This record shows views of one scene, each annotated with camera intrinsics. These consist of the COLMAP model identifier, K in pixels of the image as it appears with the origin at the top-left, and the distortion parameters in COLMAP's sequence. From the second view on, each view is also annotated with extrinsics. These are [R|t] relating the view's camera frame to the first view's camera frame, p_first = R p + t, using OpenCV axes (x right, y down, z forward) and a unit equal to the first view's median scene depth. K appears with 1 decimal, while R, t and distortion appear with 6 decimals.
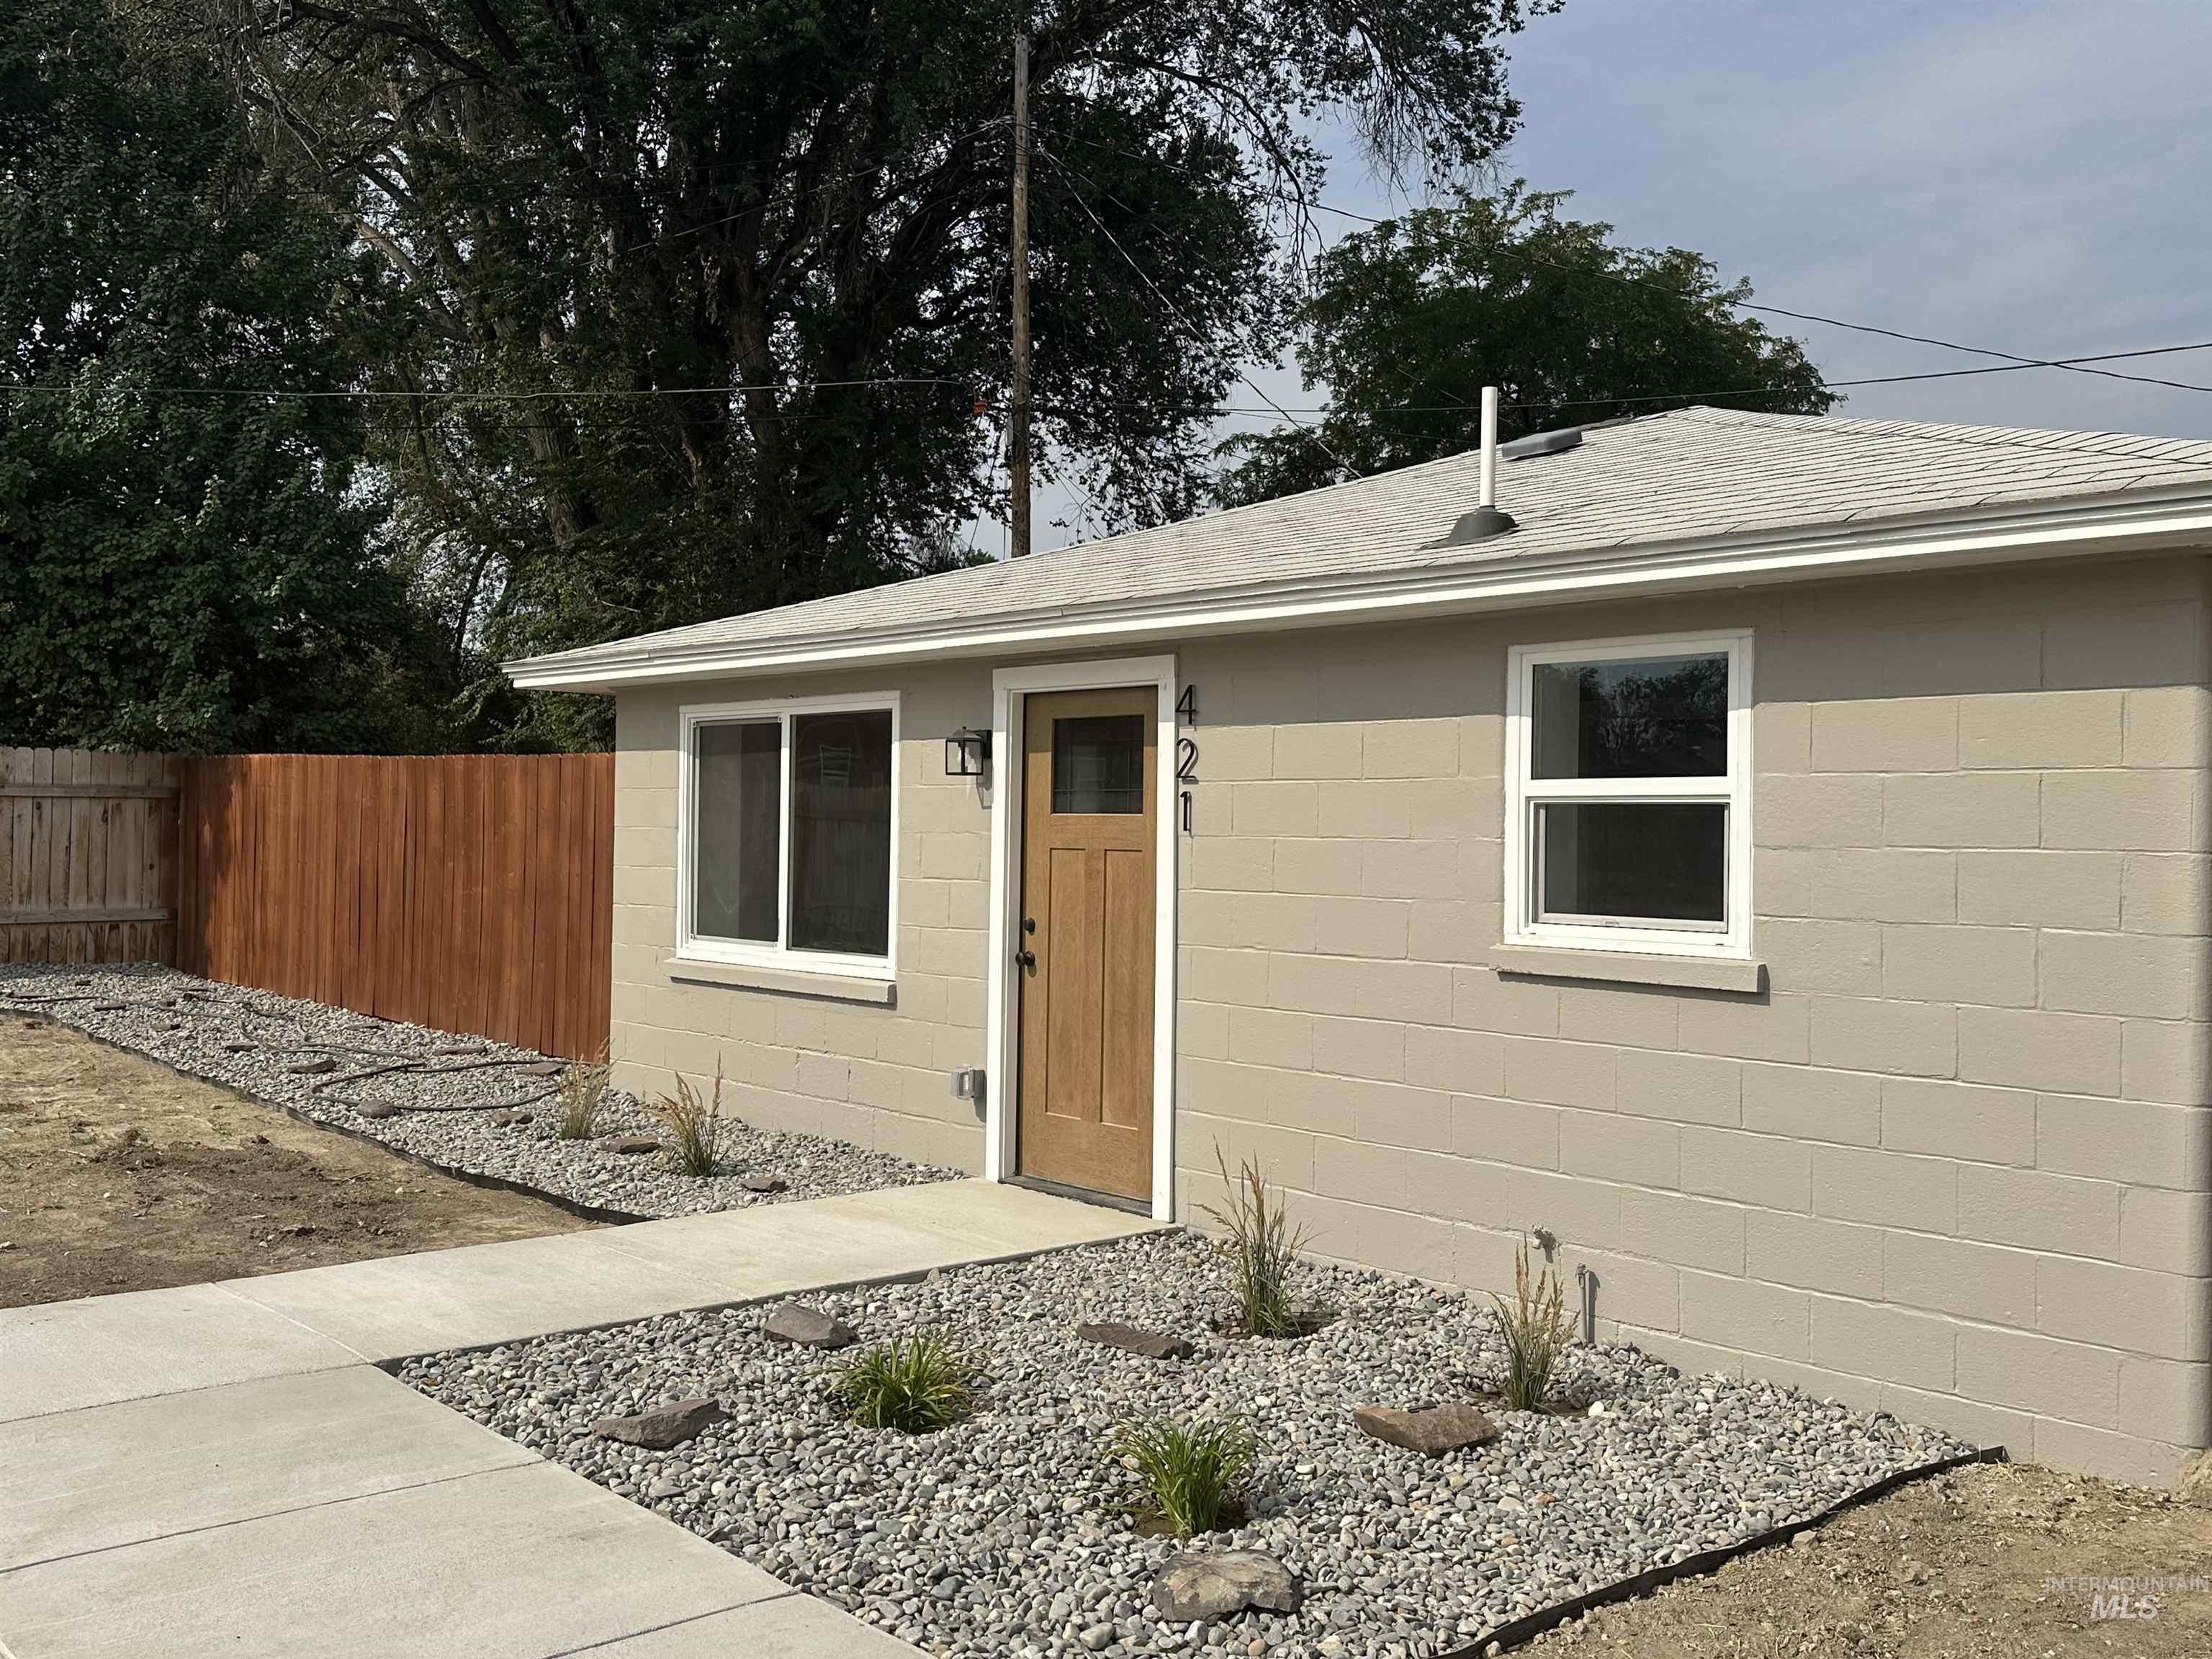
lens RADIAL K [[1977.7, 0, 1104.5], [0, 1977.7, 814.6], [0, 0, 1]] dist [0.169525, -0.311256]
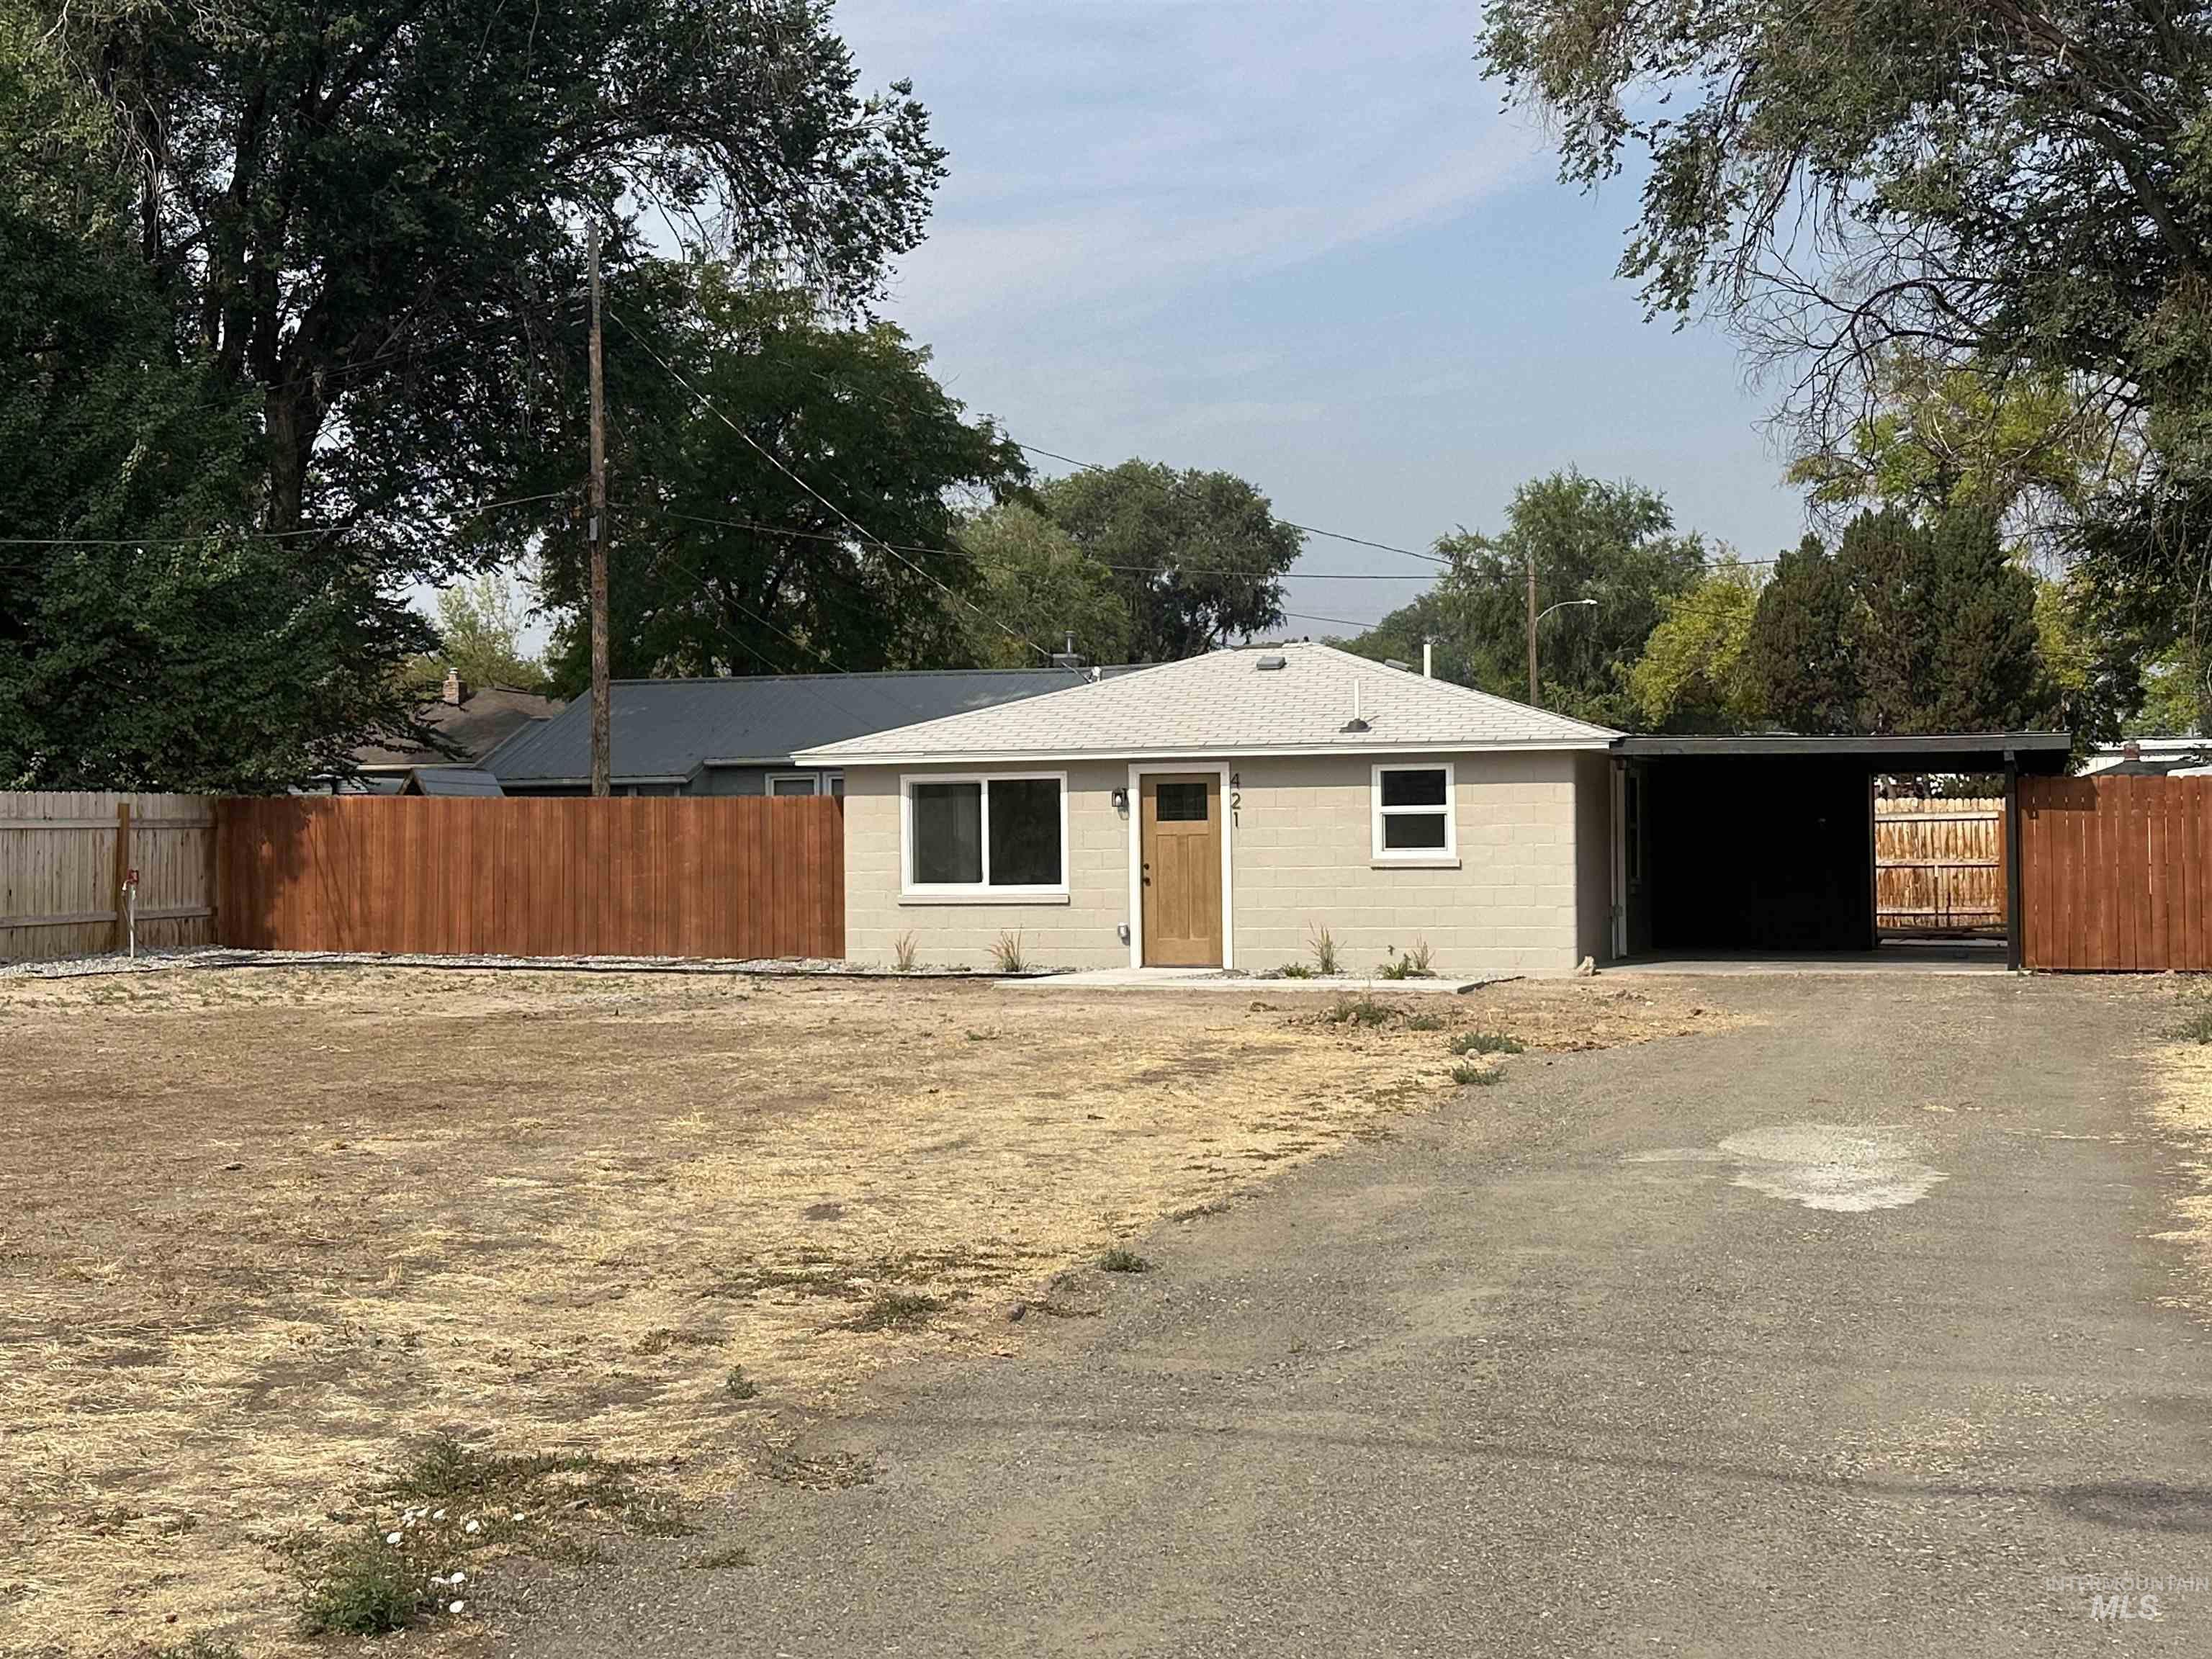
lens RADIAL K [[2874.0, 0, 1106.0], [0, 2874.0, 829.5], [0, 0, 1]] dist [0.147145, 0.017153]
pose [[0.869405, -0.020888, 0.493658, -1.519086], [0.019892, 0.999776, 0.007269, -0.014707], [-0.493699, 0.003500, 0.869626, -1.733613]]
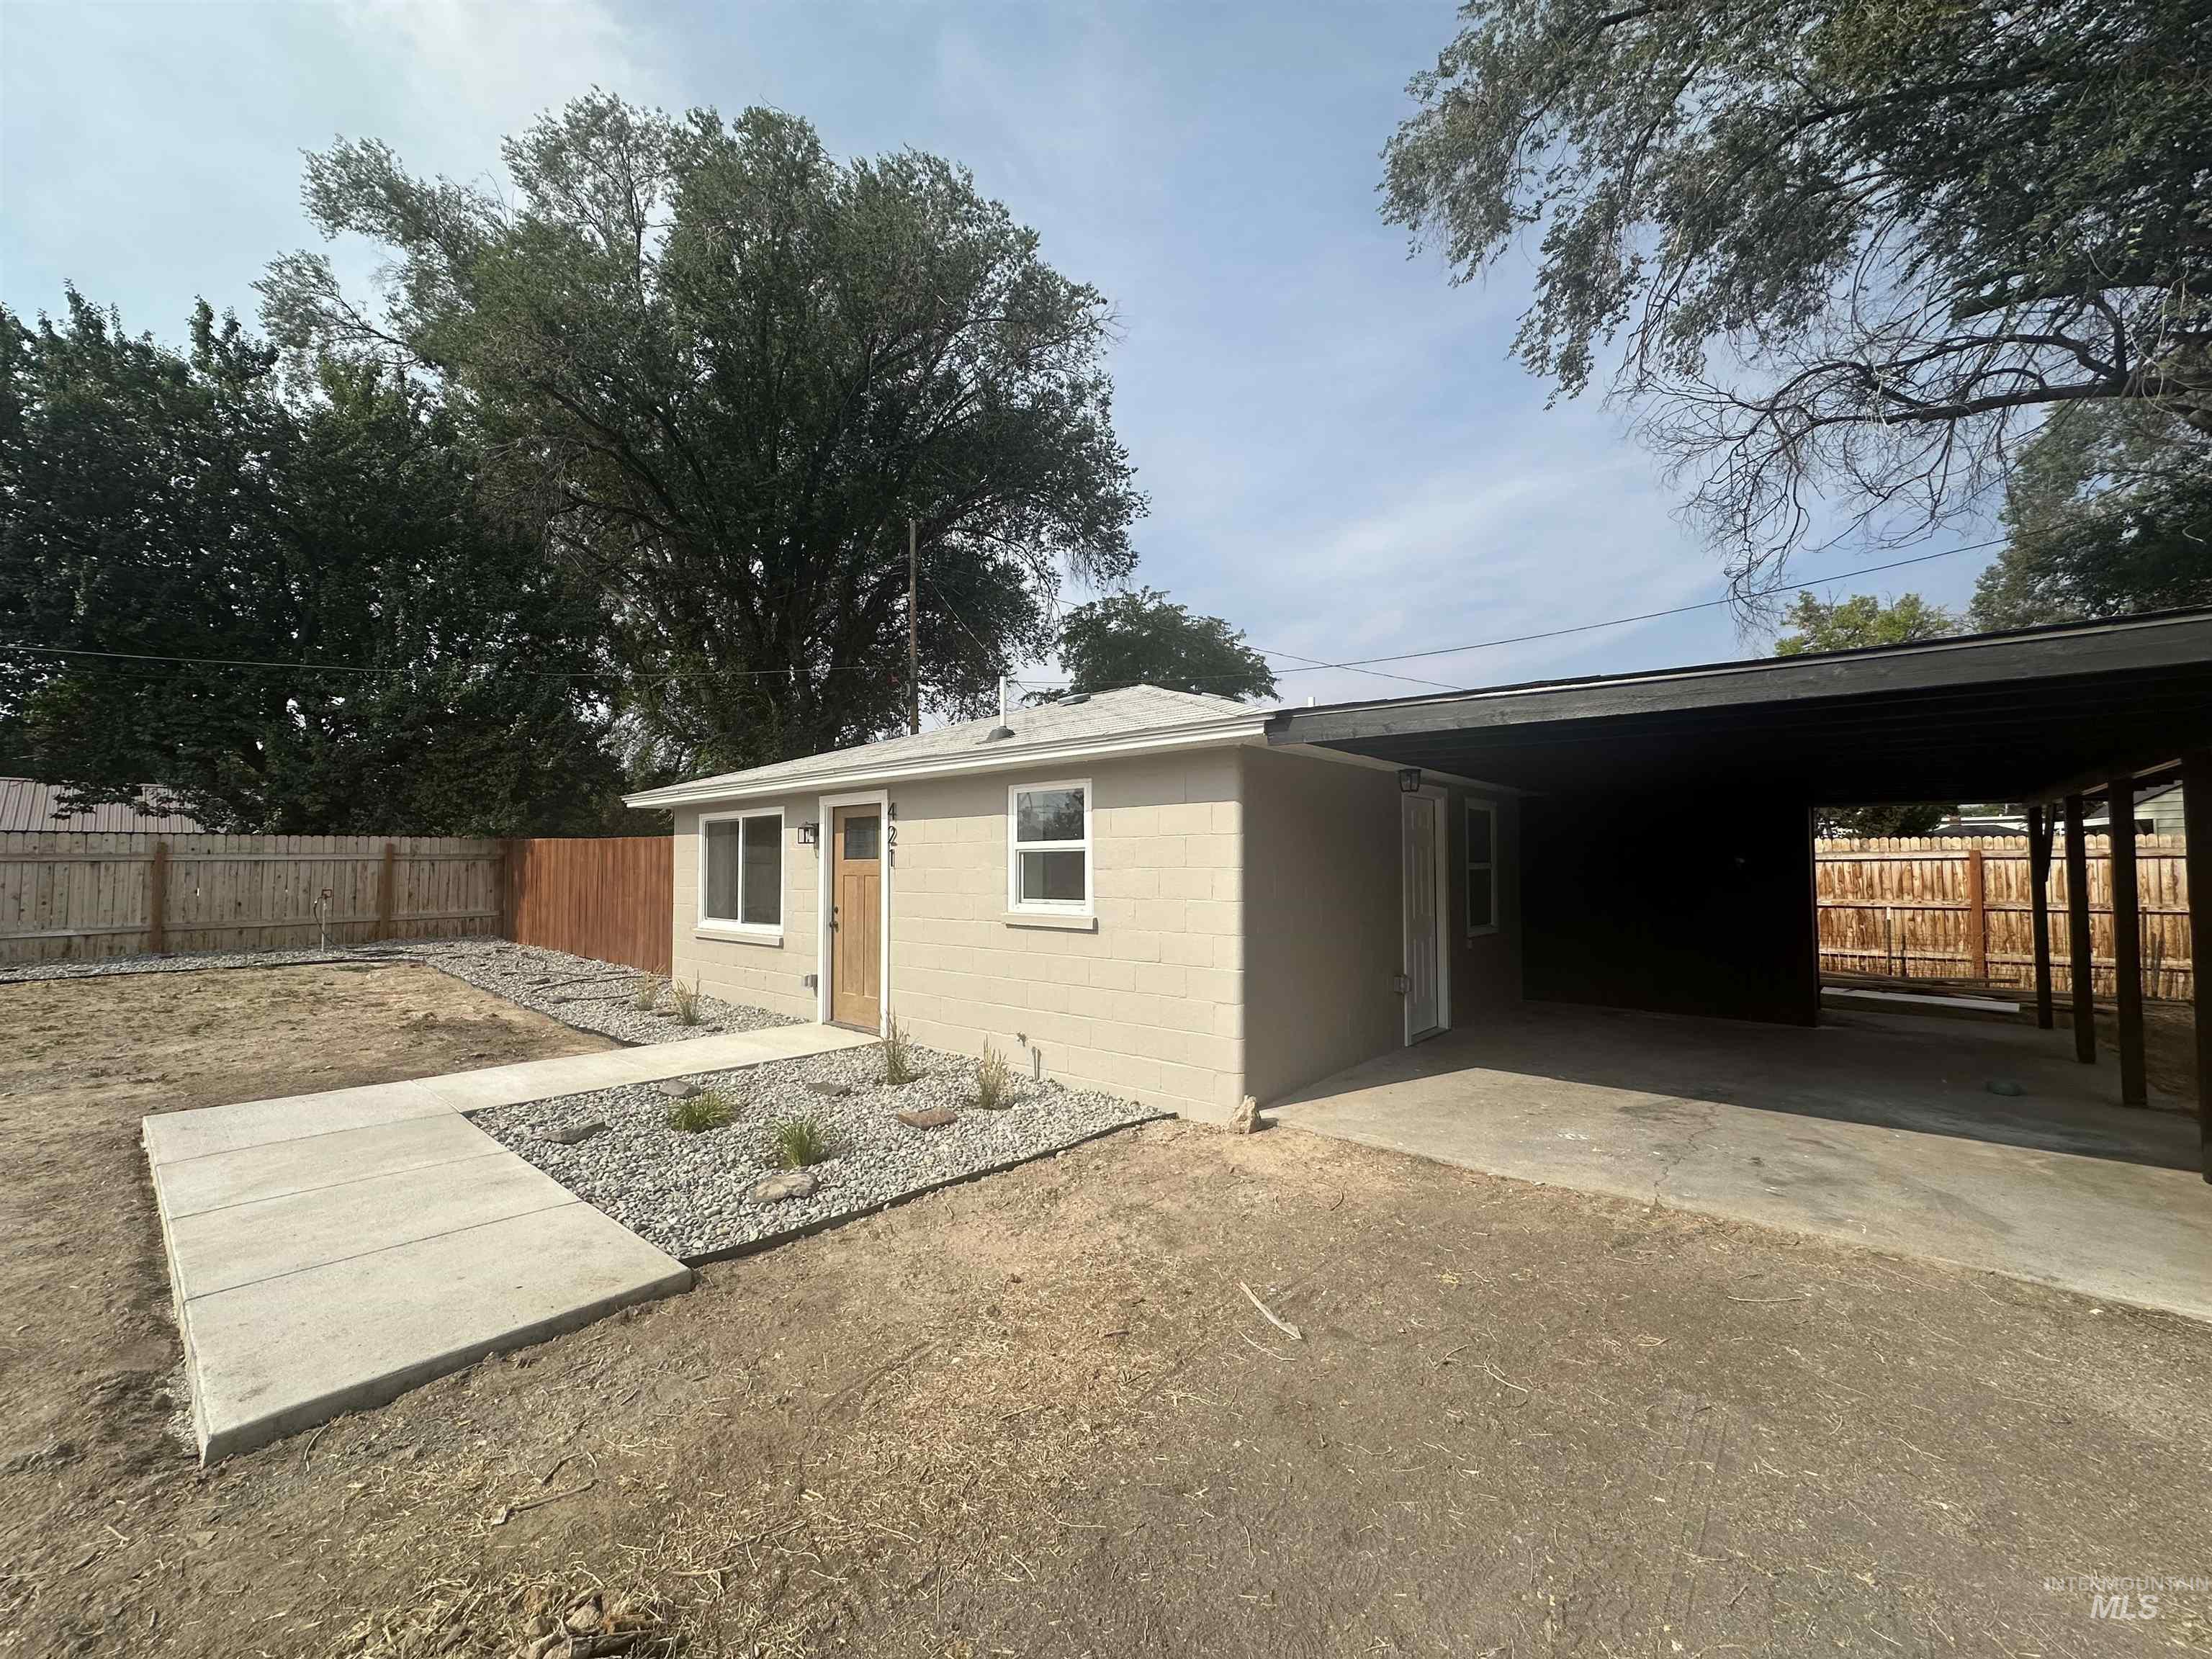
lens RADIAL K [[883.1, 0, 1105.7], [0, 883.1, 833.2], [0, 0, 1]] dist [-0.001711, 0.001000]
pose [[0.993102, -0.013782, 0.116438, 0.122261], [0.017130, 0.999467, -0.027800, 0.001822], [-0.115993, 0.029603, 0.992809, -0.029554]]
